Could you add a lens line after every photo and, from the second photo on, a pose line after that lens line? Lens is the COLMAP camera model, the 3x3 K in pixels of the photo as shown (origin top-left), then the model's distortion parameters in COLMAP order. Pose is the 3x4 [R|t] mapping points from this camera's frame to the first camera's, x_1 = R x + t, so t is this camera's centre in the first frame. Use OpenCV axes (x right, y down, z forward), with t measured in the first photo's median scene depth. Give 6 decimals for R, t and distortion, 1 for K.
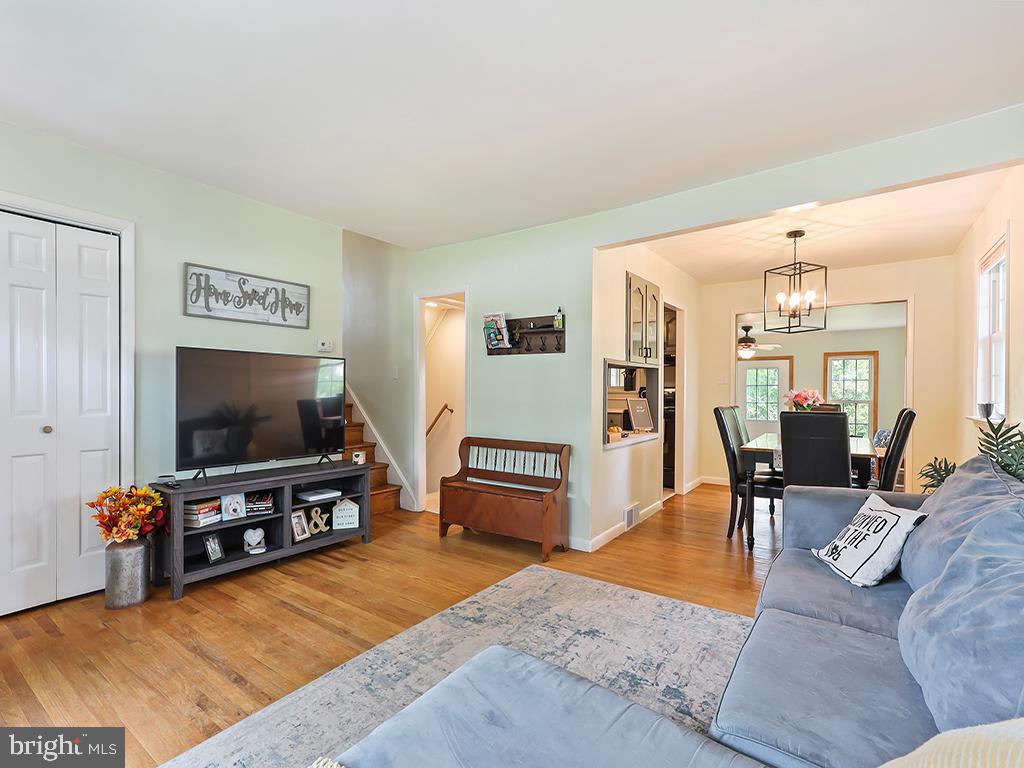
lens RADIAL K [[478.1, 0, 510.5], [0, 478.1, 387.6], [0, 0, 1]] dist [-0.000415, 0.002907]
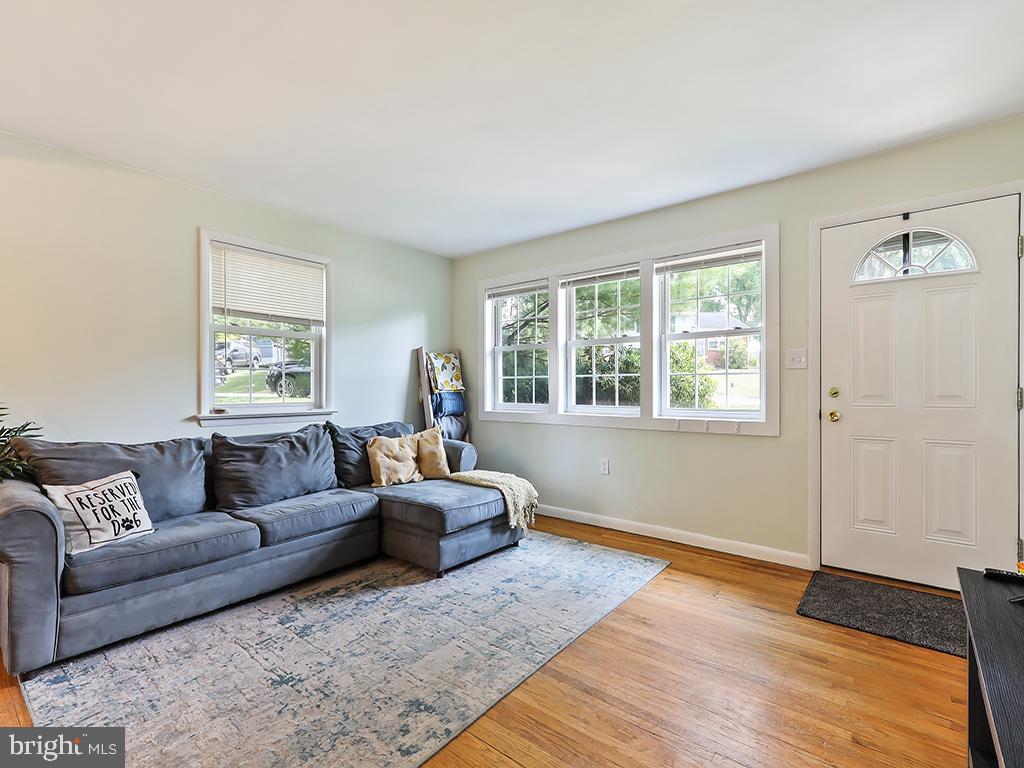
lens RADIAL K [[478.1, 0, 511.6], [0, 478.1, 389.5], [0, 0, 1]] dist [-0.000415, 0.002907]
pose [[-0.998163, 0.002771, 0.060521, -0.275234], [0.002970, 0.999991, 0.003190, 0.015996], [-0.060512, 0.003364, -0.998162, 1.826382]]
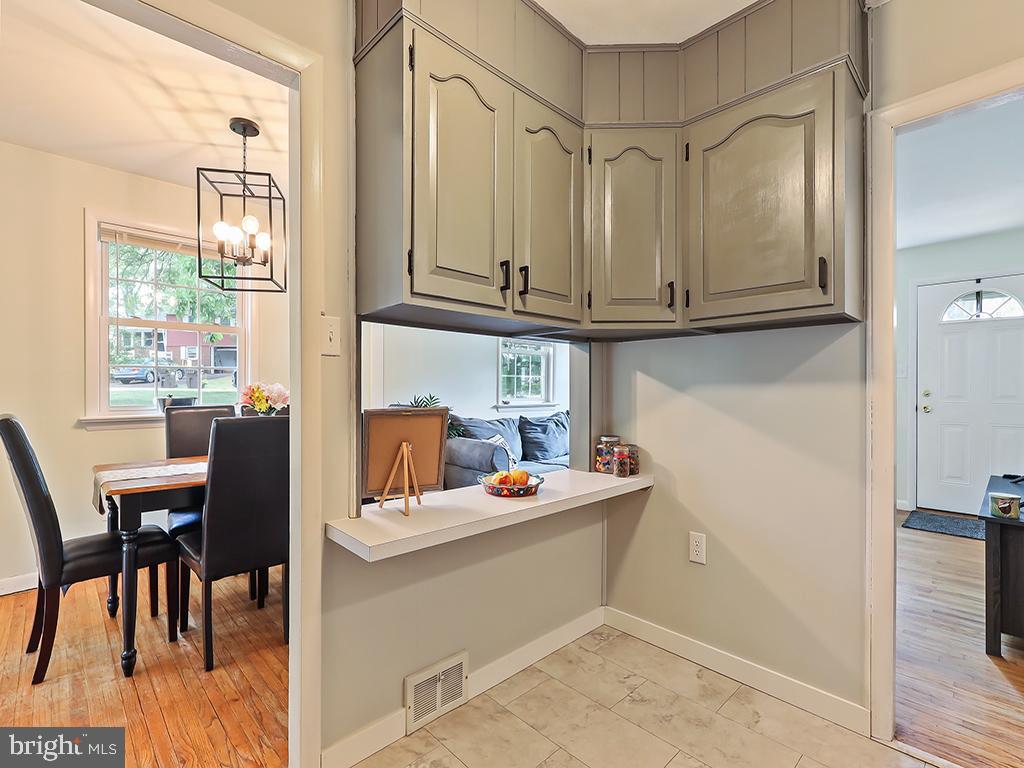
lens RADIAL K [[478.1, 0, 508.8], [0, 478.1, 388.6], [0, 0, 1]] dist [-0.000415, 0.002907]
pose [[-0.983687, -0.002388, 0.179870, 0.058705], [-0.001832, 0.999993, 0.003257, 0.010663], [-0.179877, 0.002874, -0.983685, 2.379423]]
